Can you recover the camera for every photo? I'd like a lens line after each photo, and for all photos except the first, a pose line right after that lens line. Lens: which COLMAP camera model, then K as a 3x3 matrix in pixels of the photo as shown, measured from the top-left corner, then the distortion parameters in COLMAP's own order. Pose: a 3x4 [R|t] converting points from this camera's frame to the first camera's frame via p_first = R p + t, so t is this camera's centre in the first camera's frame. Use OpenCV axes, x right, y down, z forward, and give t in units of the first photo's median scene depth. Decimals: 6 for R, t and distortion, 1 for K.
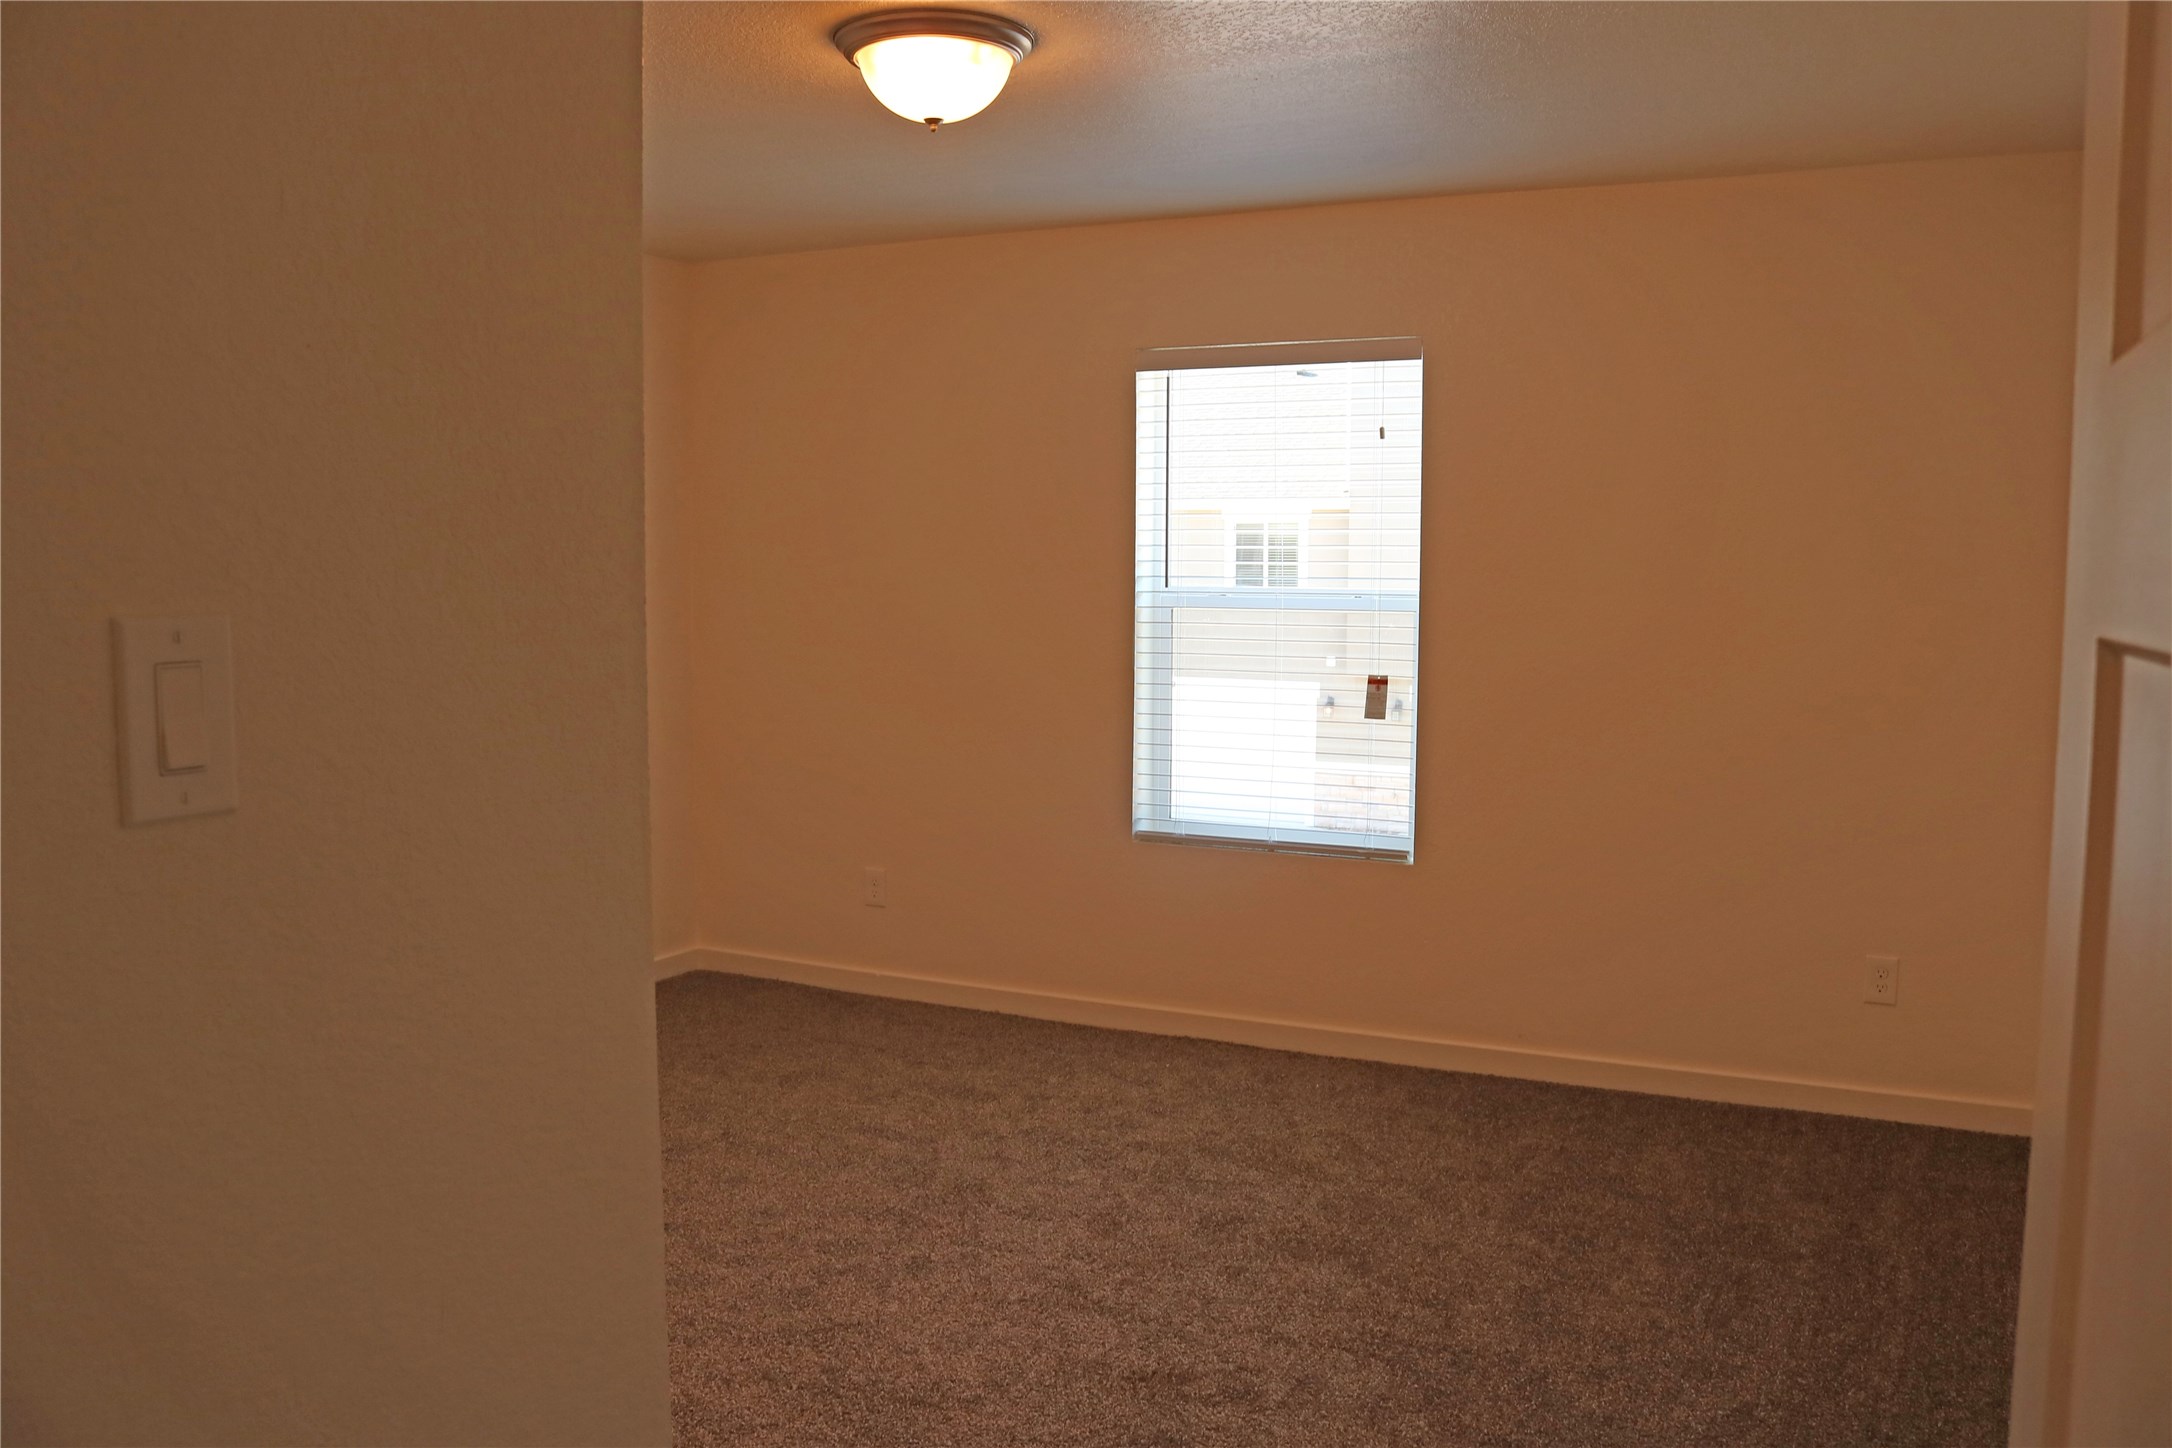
lens RADIAL K [[1798.5, 0, 1071.4], [0, 1798.5, 725.7], [0, 0, 1]] dist [-0.151945, 0.120826]
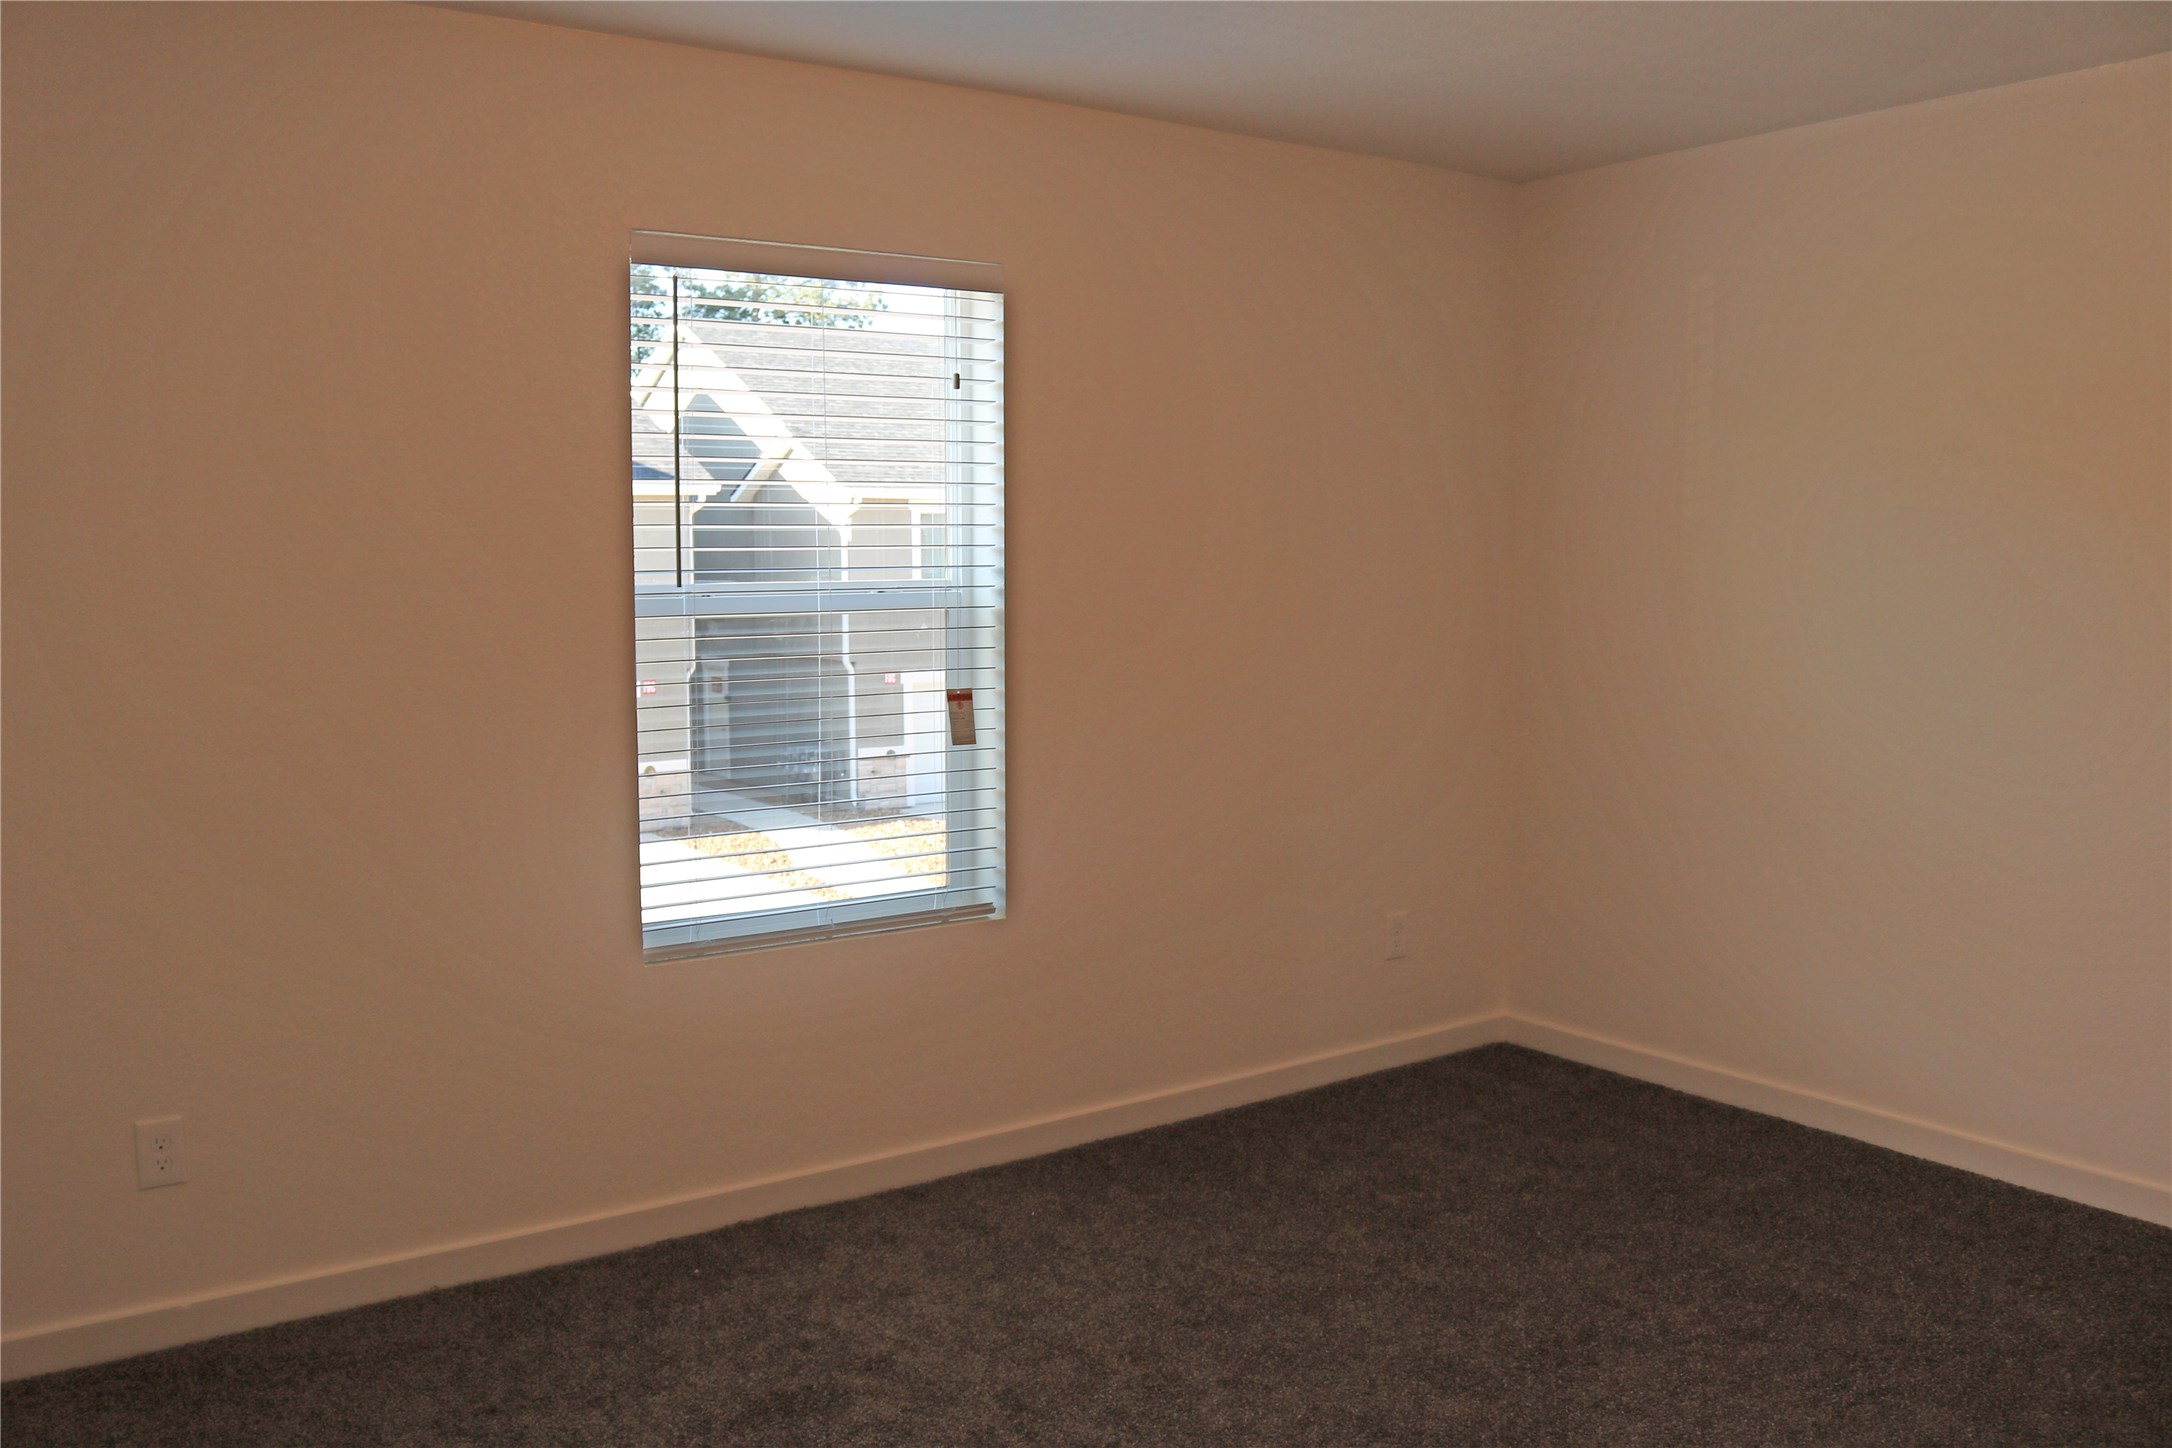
lens RADIAL K [[1798.5, 0, 1071.4], [0, 1798.5, 725.7], [0, 0, 1]] dist [-0.151945, 0.120826]
pose [[0.472453, -0.086988, 0.877053, -0.500576], [0.088513, 0.994769, 0.050983, -0.048050], [-0.876900, 0.053543, 0.477681, 0.579621]]
